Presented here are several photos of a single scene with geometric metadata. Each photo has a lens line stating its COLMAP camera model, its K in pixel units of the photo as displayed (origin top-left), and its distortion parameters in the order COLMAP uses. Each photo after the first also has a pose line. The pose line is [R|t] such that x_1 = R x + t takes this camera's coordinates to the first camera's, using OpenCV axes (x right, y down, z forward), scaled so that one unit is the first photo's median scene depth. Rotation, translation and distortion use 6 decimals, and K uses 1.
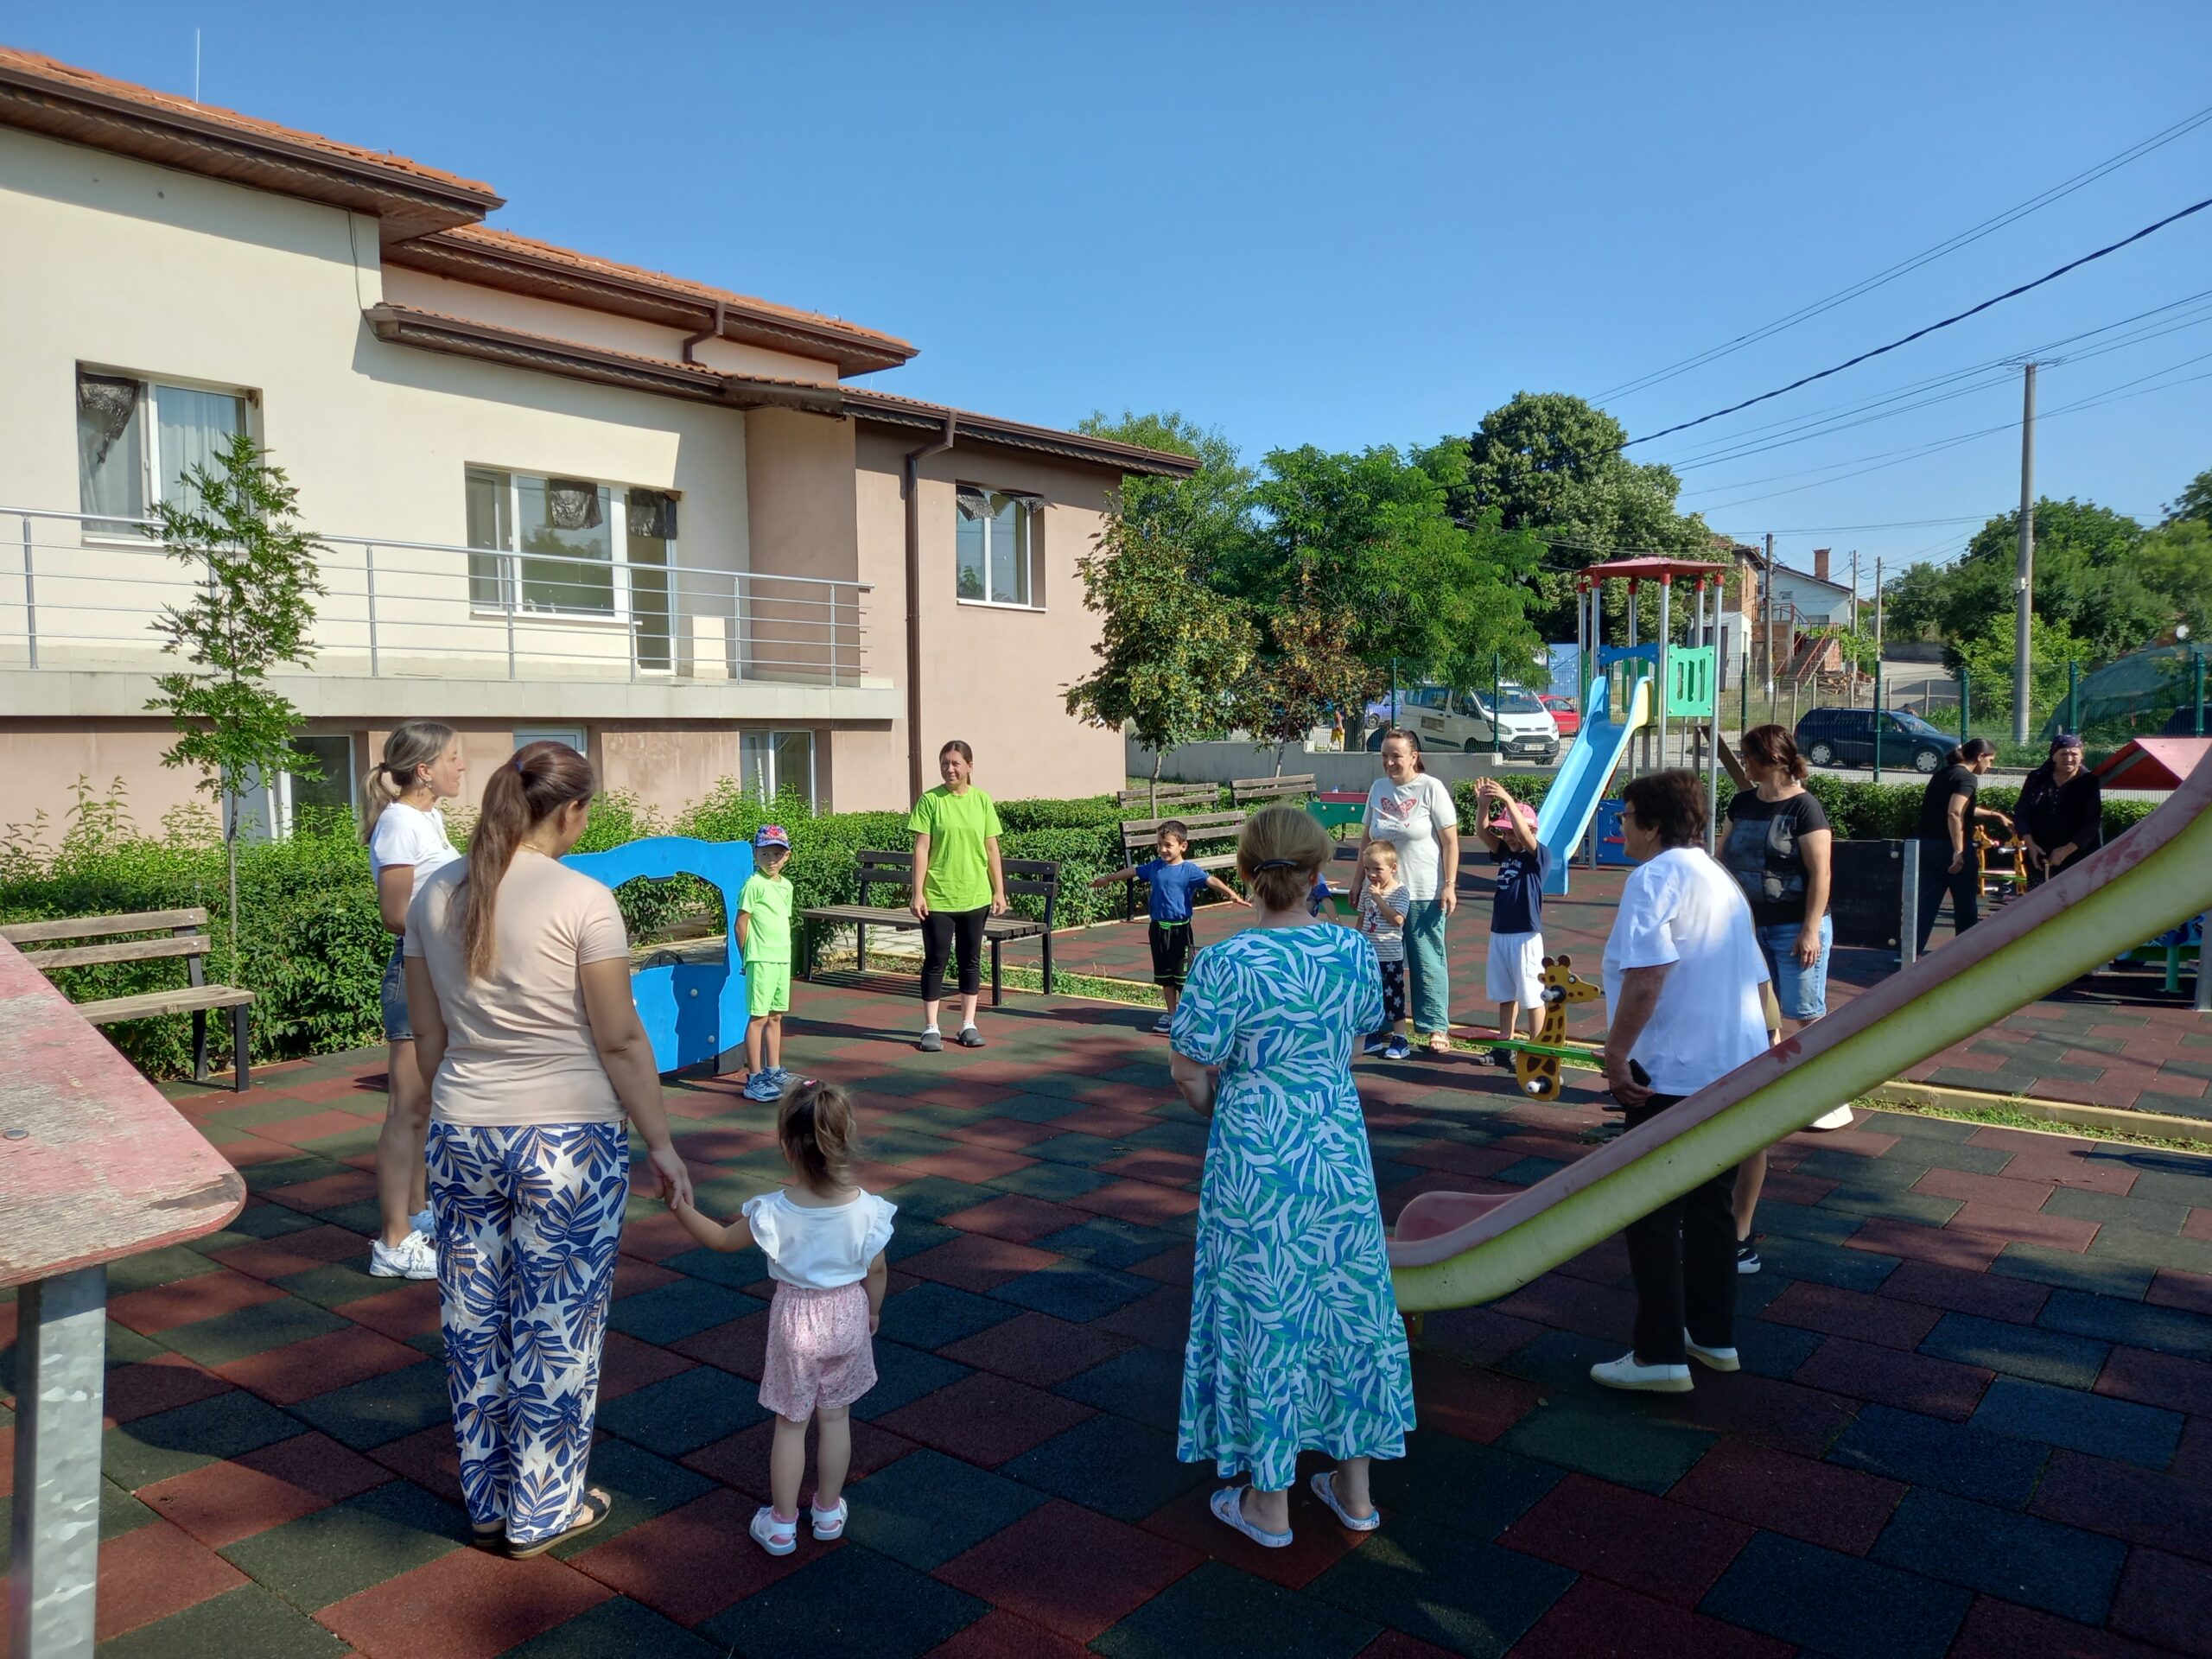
lens RADIAL K [[1613.4, 0, 1106.0], [0, 1613.4, 829.5], [0, 0, 1]] dist [0.118029, -0.141336]
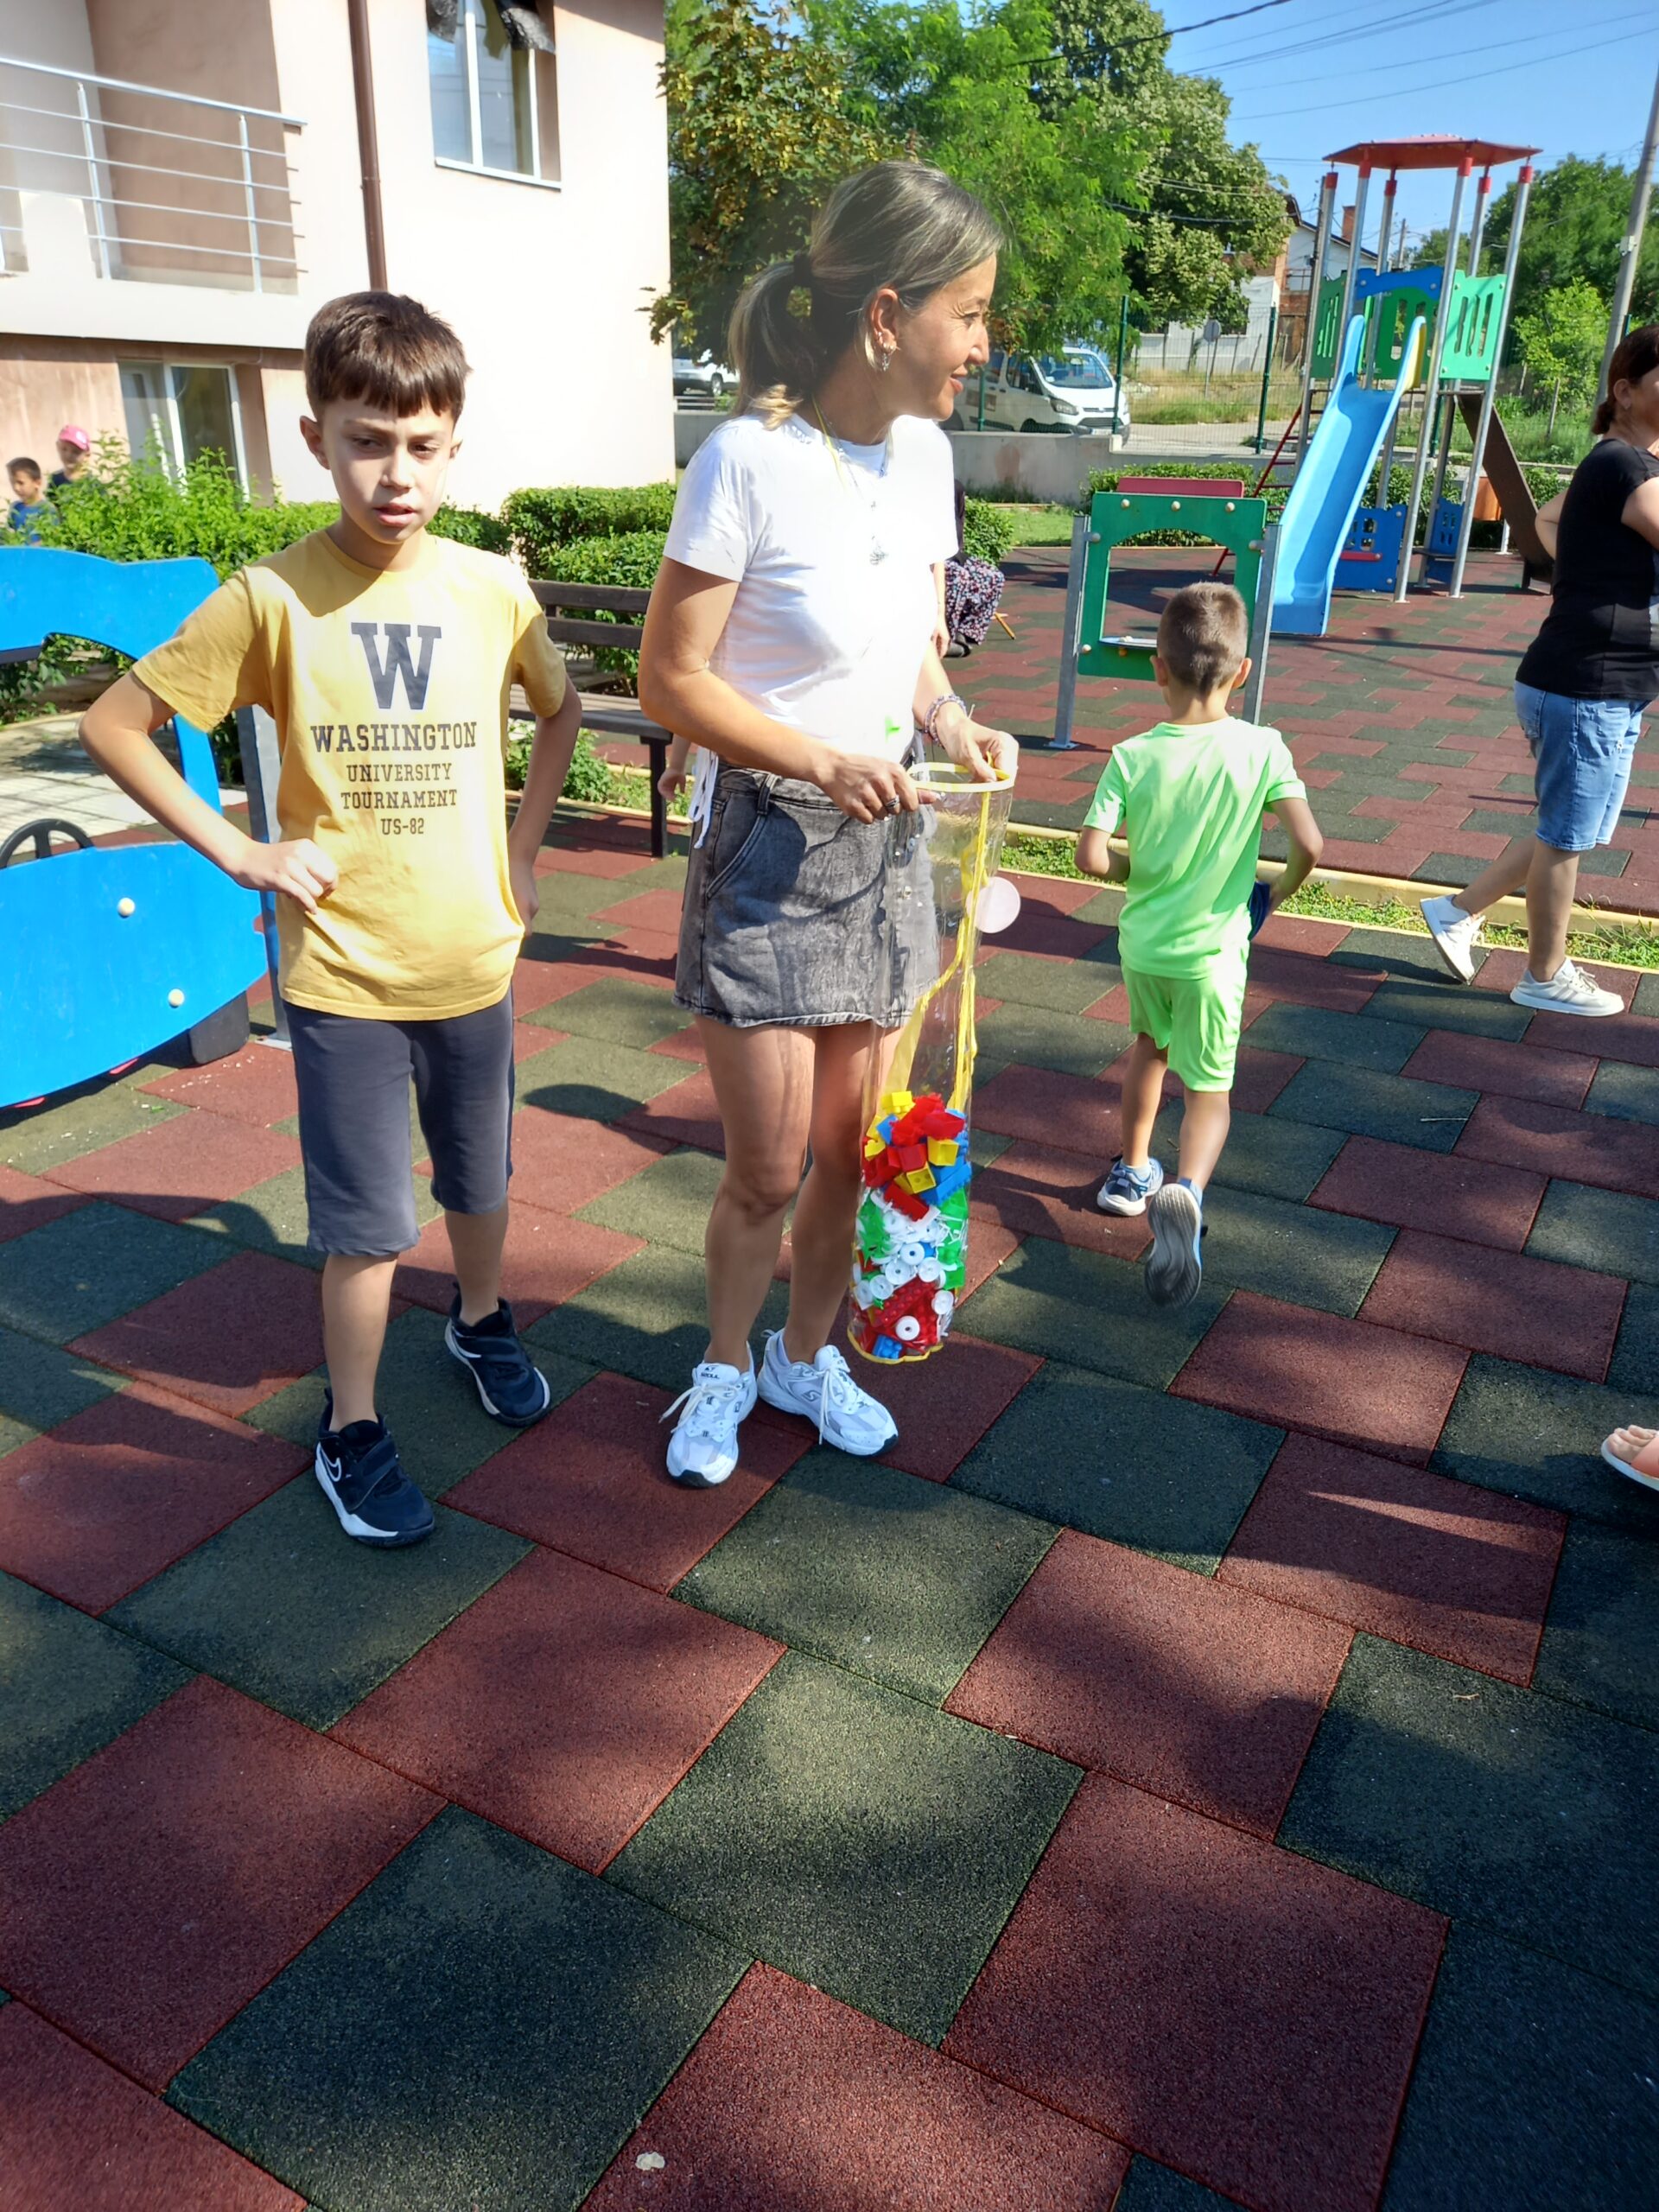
lens RADIAL K [[1642.6, 0, 816.7], [0, 1642.6, 1110.3], [0, 0, 1]] dist [0.049257, -0.046519]
pose [[0.987655, -0.038800, 0.151765, -0.030699], [-0.013737, 0.943654, 0.330649, -0.000817], [-0.156043, -0.328652, 0.931471, 0.118583]]
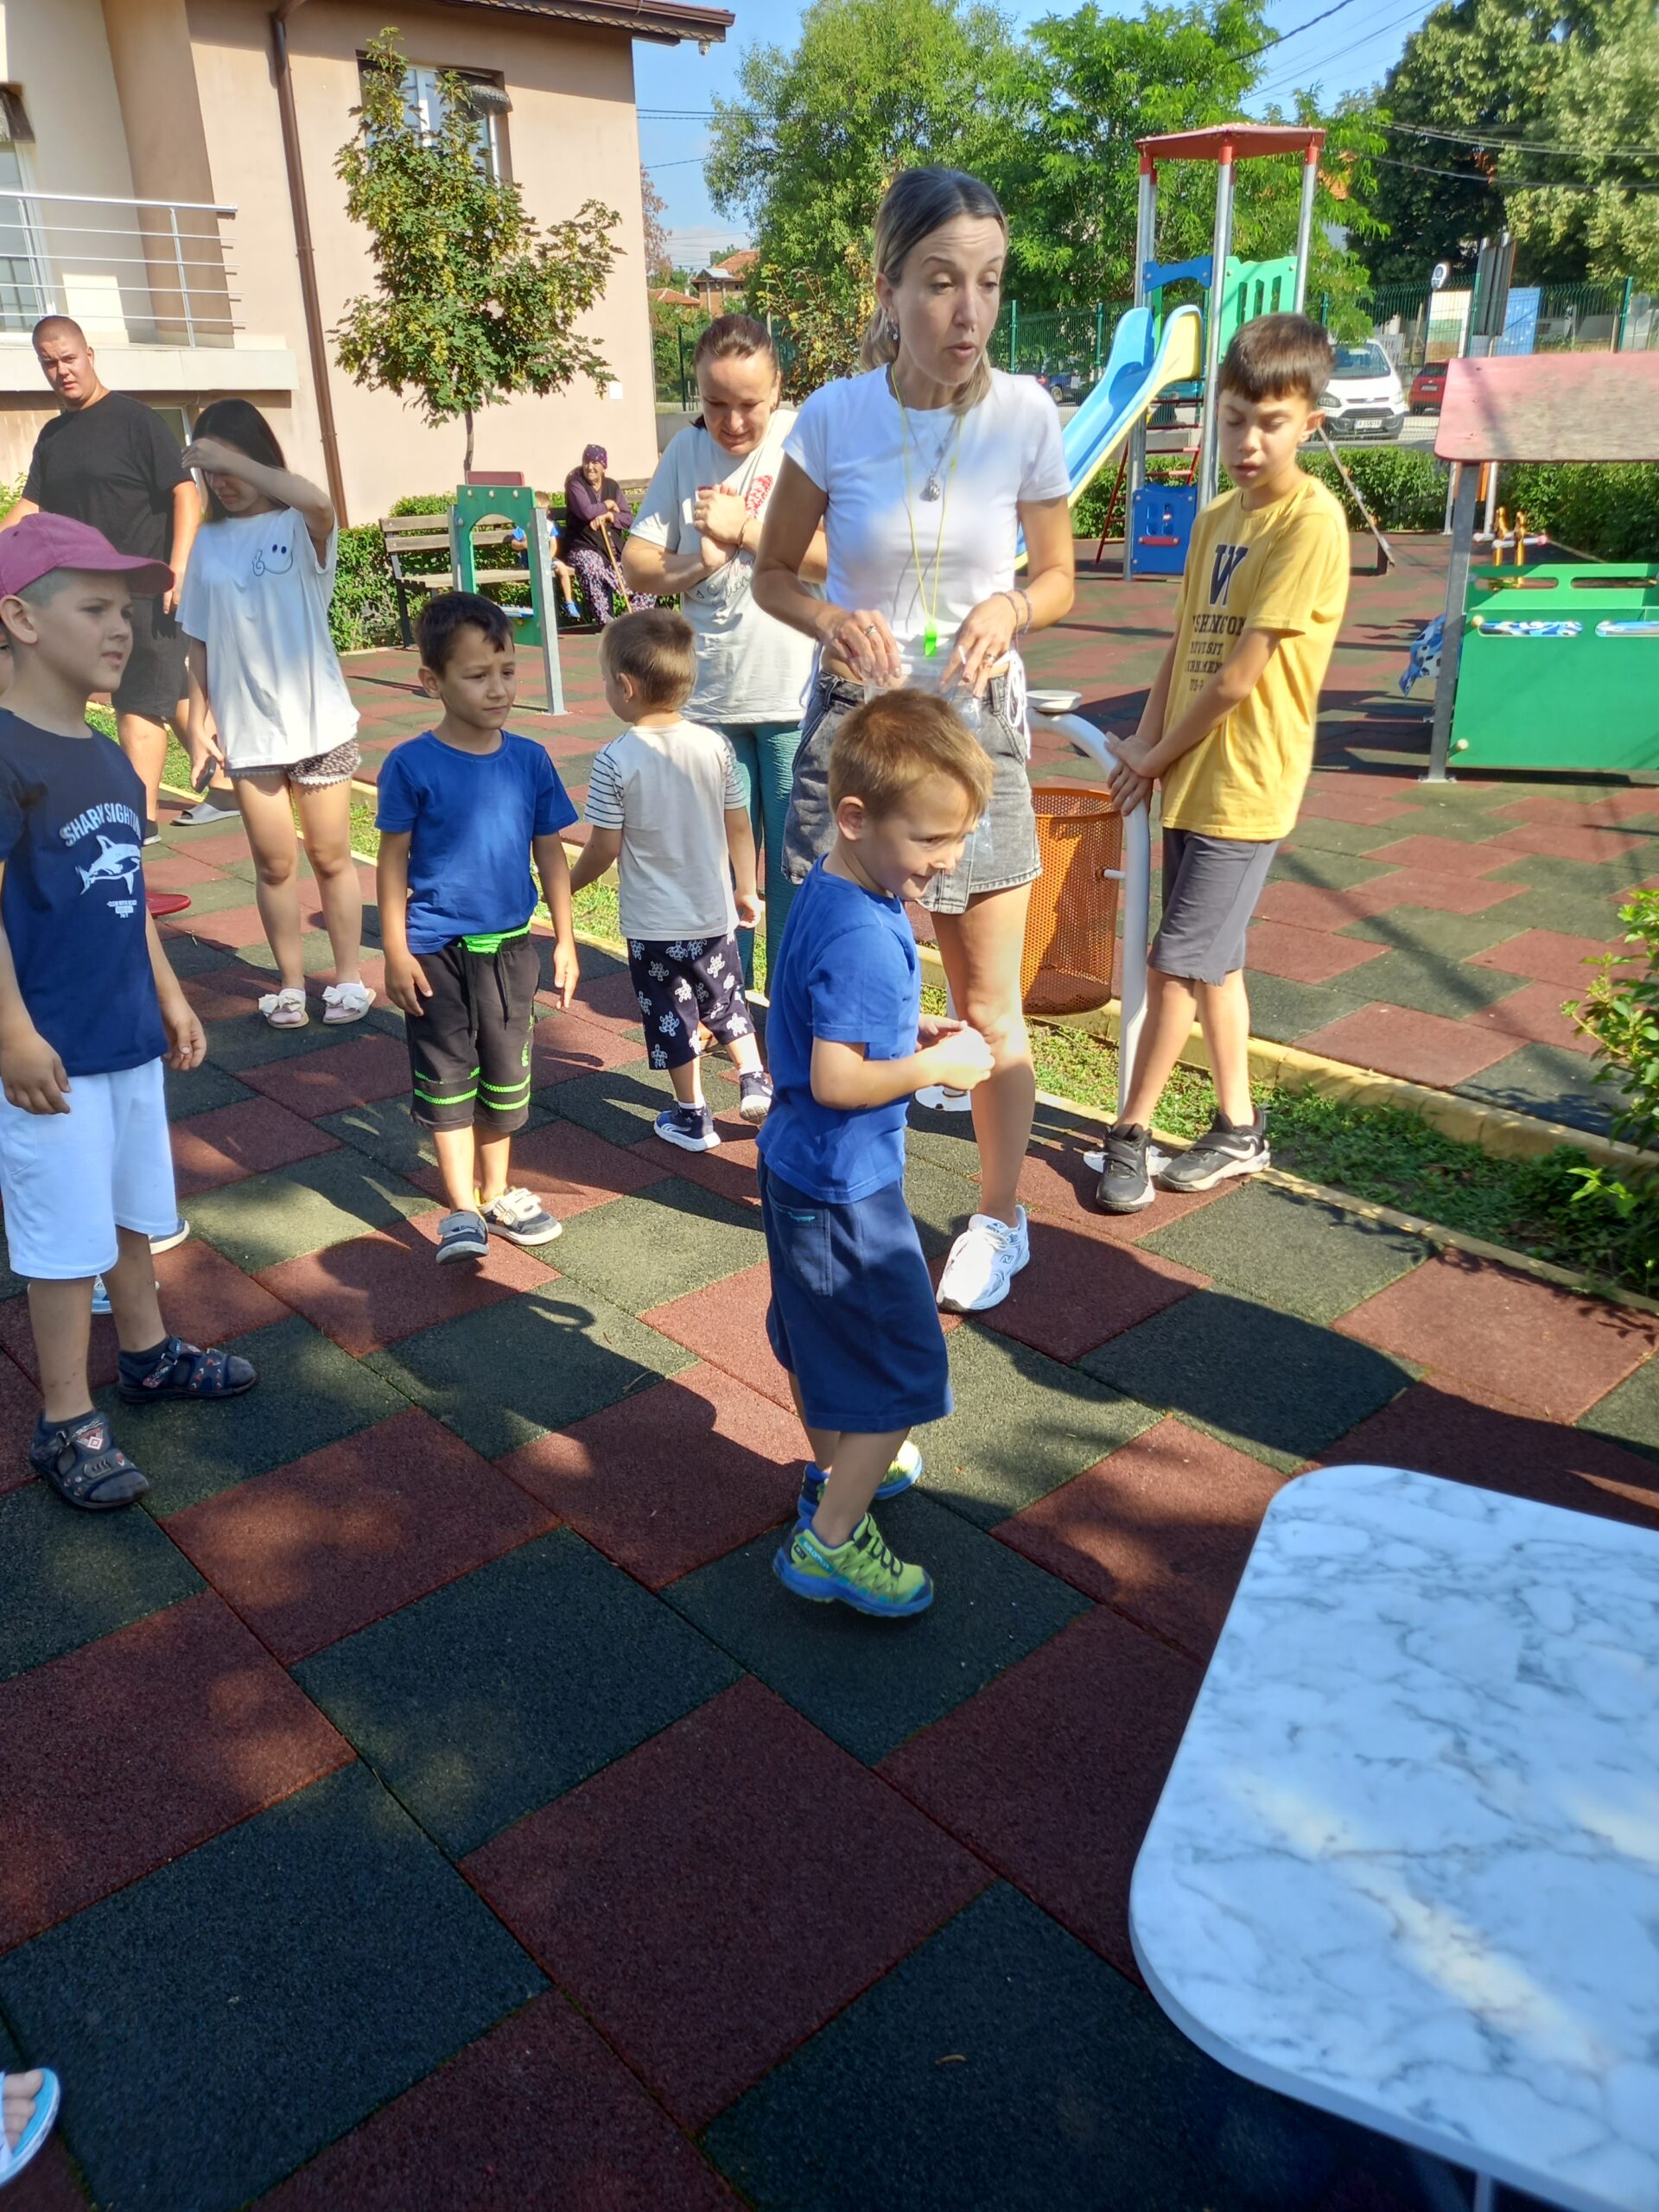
lens RADIAL K [[1637.7, 0, 810.1], [0, 1637.7, 1121.2], [0, 0, 1]] dist [0.023852, -0.004925]
pose [[0.986790, 0.045331, -0.155530, 0.146739], [0.008843, 0.943548, 0.331116, 0.003619], [0.161760, -0.328118, 0.930684, 0.074534]]
